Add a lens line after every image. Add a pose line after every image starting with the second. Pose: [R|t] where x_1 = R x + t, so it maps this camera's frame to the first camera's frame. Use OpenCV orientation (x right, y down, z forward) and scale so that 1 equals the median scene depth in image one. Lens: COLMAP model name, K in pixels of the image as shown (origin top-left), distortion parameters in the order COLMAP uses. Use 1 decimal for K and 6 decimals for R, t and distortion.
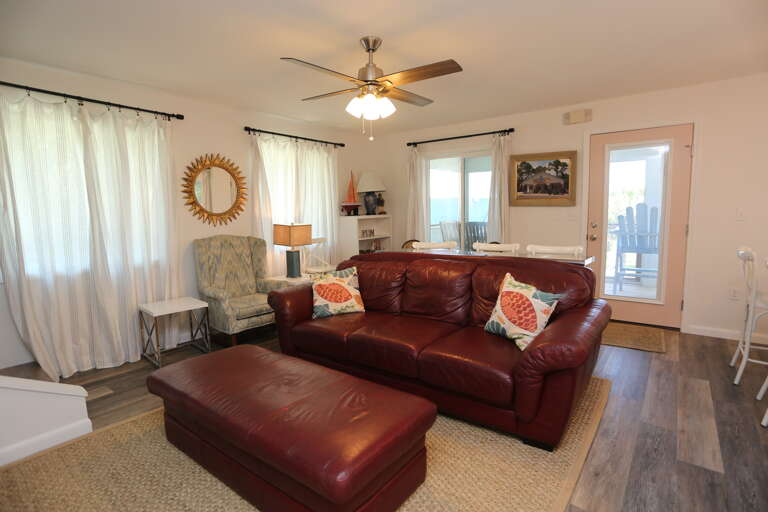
lens RADIAL K [[395.2, 0, 397.1], [0, 395.2, 253.4], [0, 0, 1]] dist [-0.038064, 0.015151]
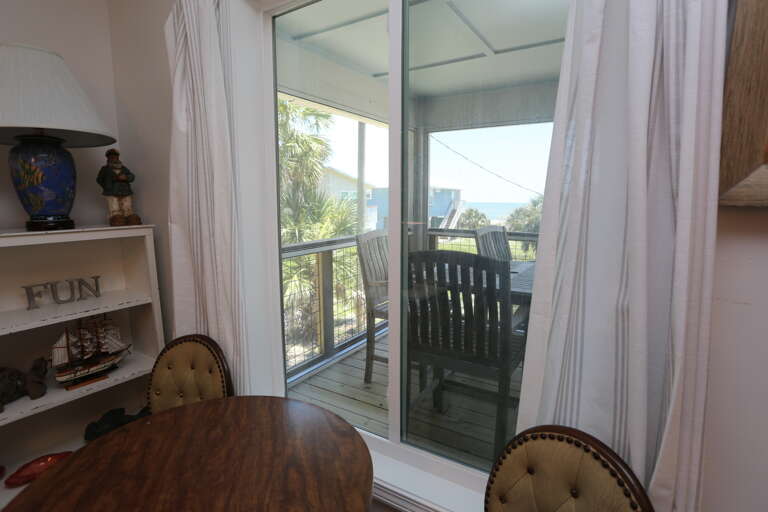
lens RADIAL K [[395.2, 0, 383.4], [0, 395.2, 252.9], [0, 0, 1]] dist [-0.038064, 0.015151]
pose [[0.997367, 0.015821, 0.070768, 0.178907], [-0.017619, 0.999536, 0.024858, -0.124967], [-0.070342, -0.026039, 0.997183, 0.994736]]
